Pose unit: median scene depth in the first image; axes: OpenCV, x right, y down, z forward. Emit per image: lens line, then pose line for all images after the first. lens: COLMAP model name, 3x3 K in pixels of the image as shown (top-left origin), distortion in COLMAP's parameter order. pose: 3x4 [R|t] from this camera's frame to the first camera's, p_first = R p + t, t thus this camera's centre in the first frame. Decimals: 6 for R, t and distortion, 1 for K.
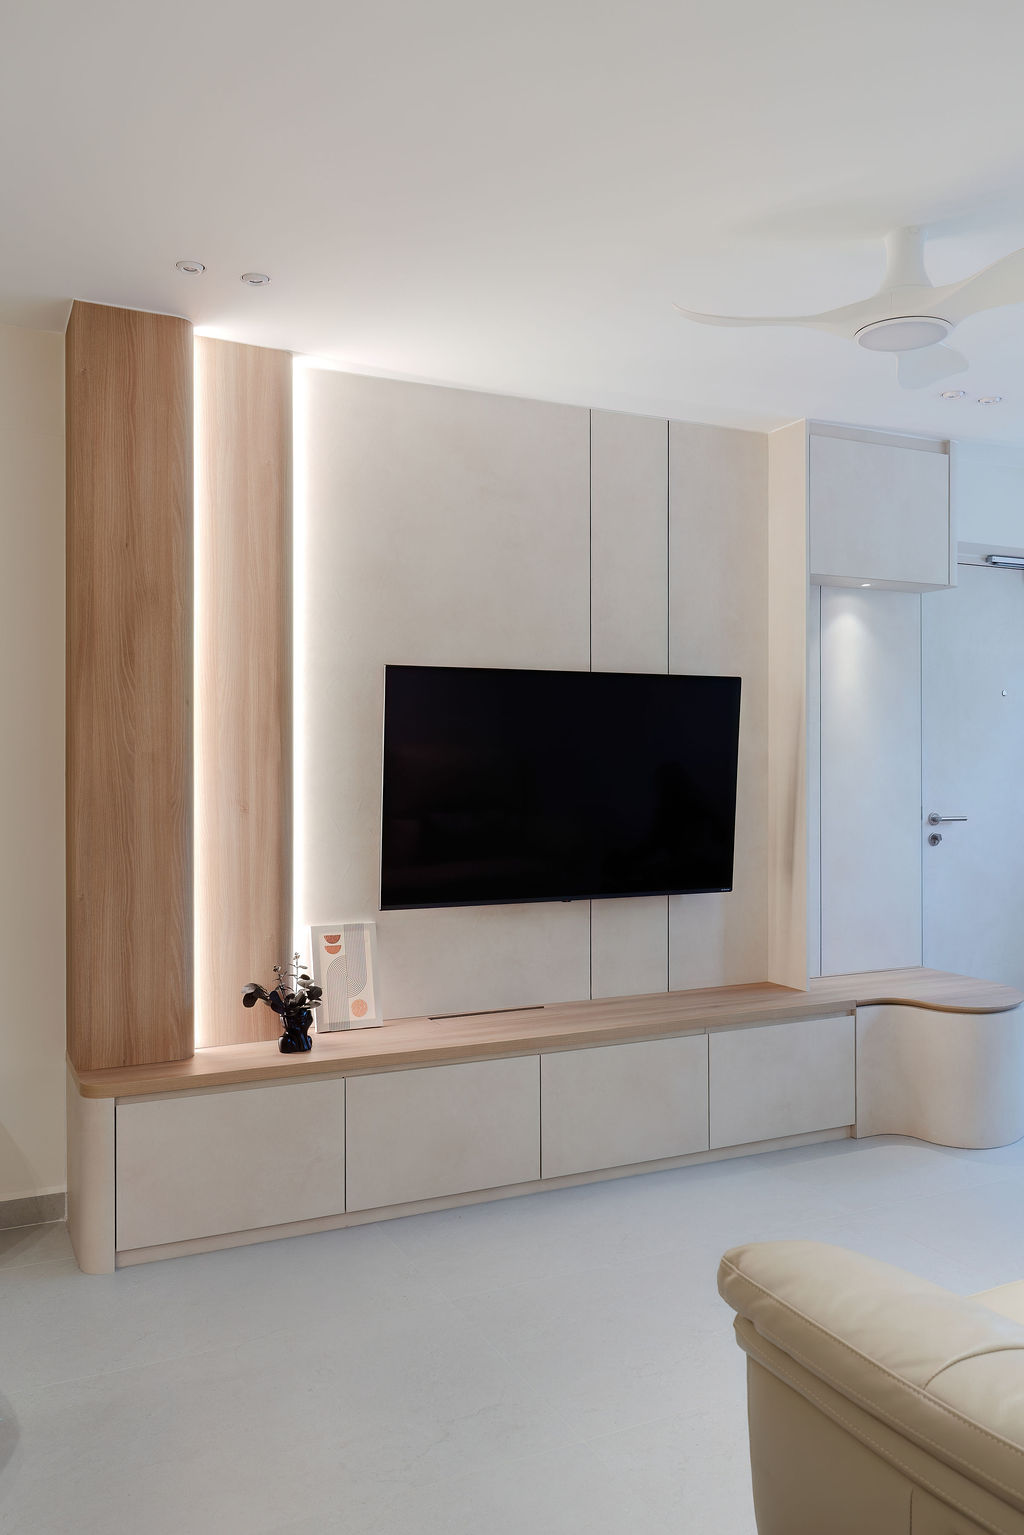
lens RADIAL K [[1189.4, 0, 512.0], [0, 1189.4, 767.5], [0, 0, 1]] dist [0.005697, -0.002242]
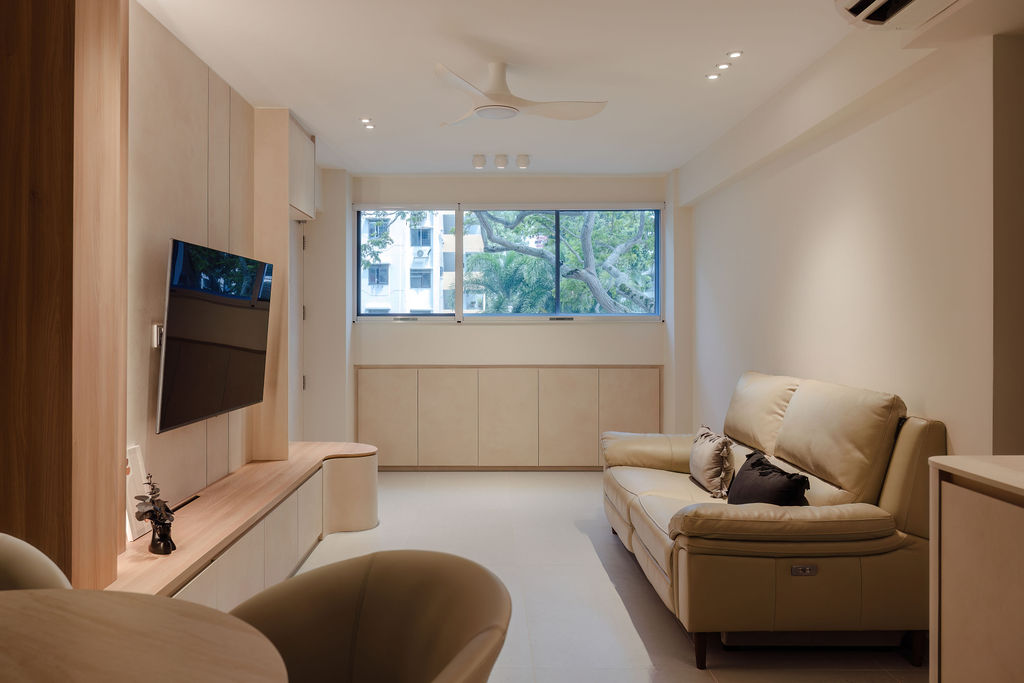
lens RADIAL K [[806.3, 0, 510.0], [0, 806.3, 310.8], [0, 0, 1]] dist [-0.001894, 0.002002]
pose [[0.406222, 0.019160, 0.913573, -0.939457], [-0.000714, 0.999786, -0.020651, 0.010654], [-0.913774, 0.007737, 0.406149, 0.410846]]
